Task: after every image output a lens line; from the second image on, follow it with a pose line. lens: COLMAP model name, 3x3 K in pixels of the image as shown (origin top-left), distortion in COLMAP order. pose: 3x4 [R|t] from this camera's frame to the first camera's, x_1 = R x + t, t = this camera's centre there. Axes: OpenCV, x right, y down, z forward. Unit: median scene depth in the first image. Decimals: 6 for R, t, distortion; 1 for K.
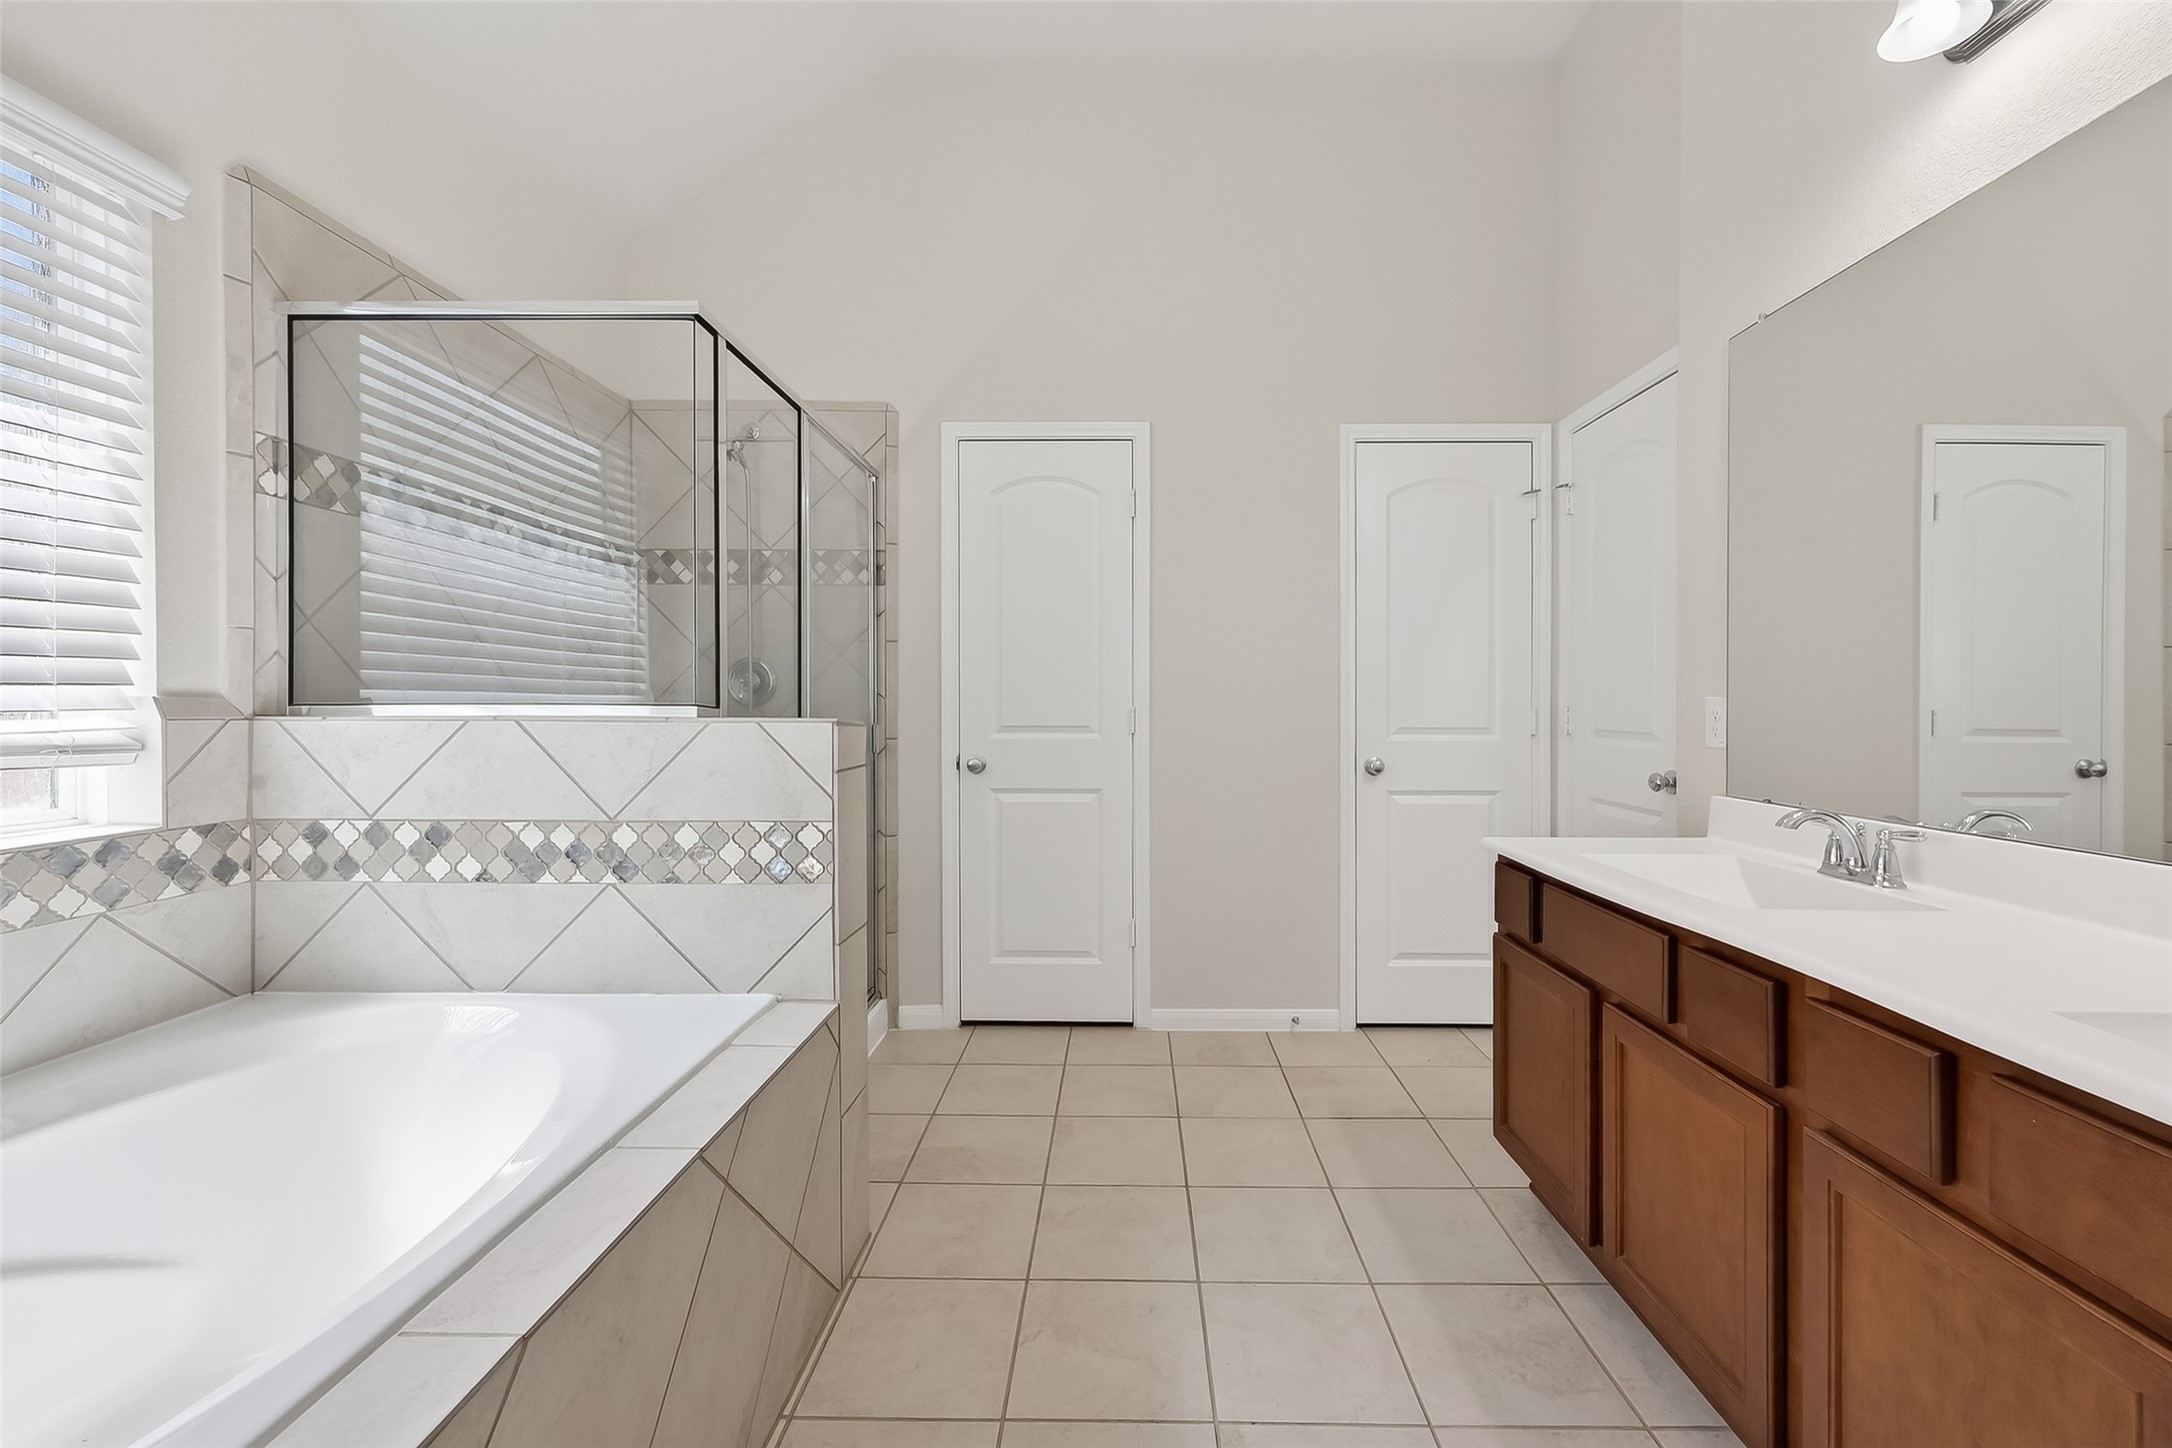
lens RADIAL K [[856.8, 0, 1091.4], [0, 856.8, 703.7], [0, 0, 1]] dist [-0.000385, 0.000133]
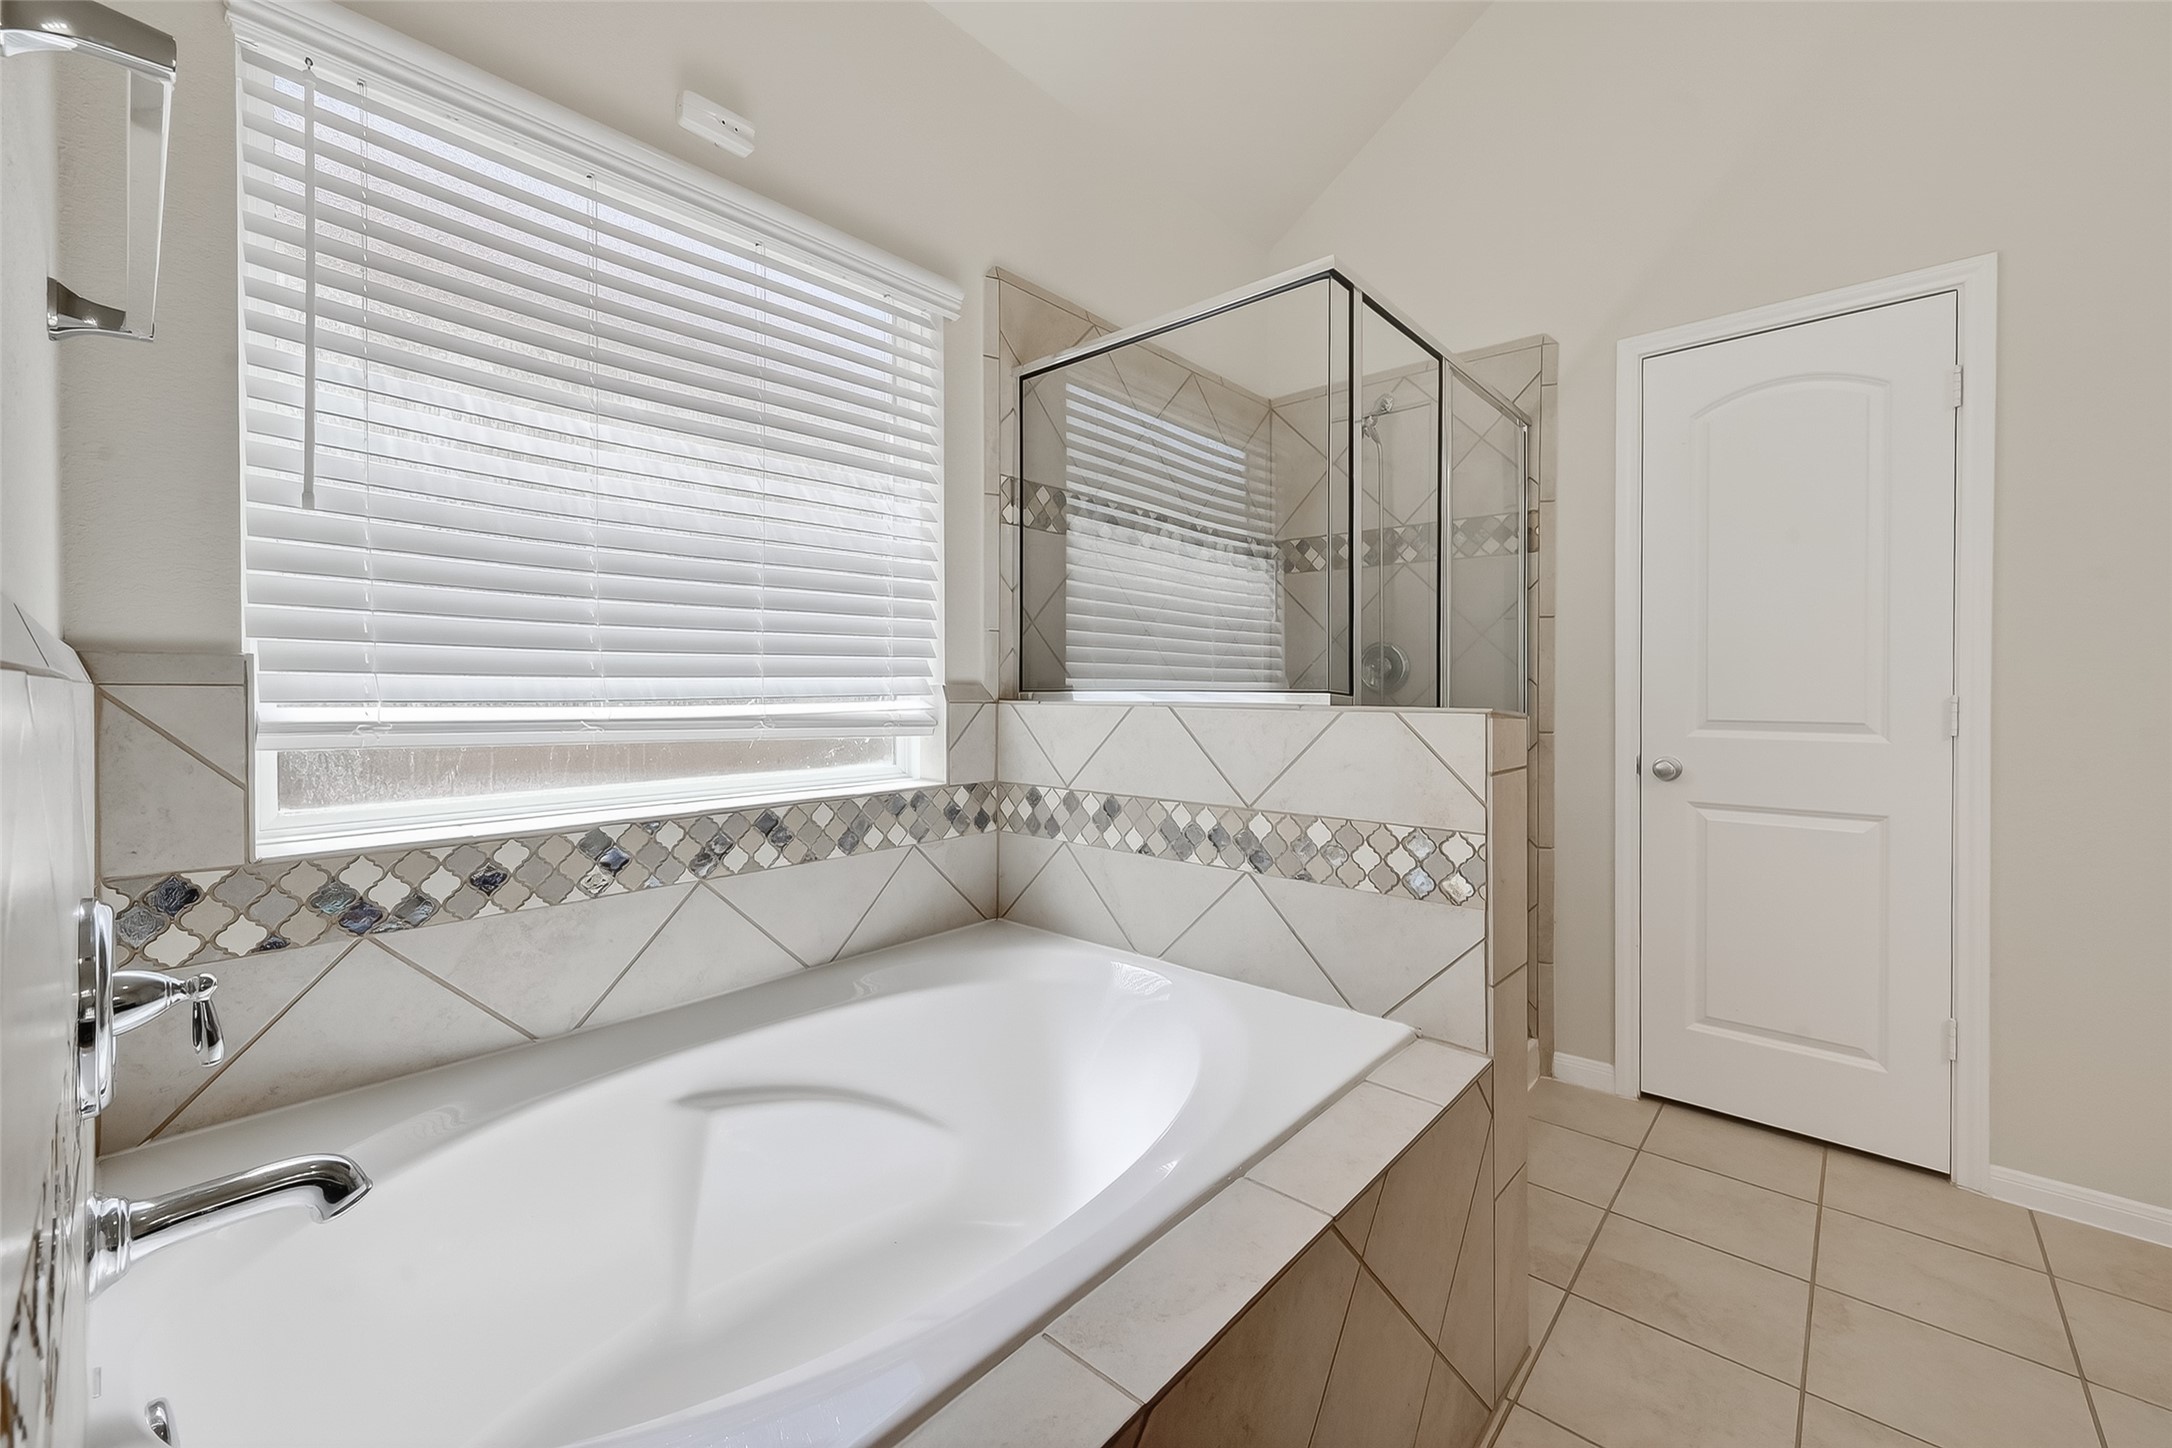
lens RADIAL K [[856.8, 0, 1091.4], [0, 856.8, 703.7], [0, 0, 1]] dist [-0.000385, 0.000133]
pose [[0.764581, 0.011109, -0.644432, -0.057554], [-0.001278, 0.999876, 0.015721, -0.000177], [0.644527, -0.011196, 0.764500, 0.118462]]
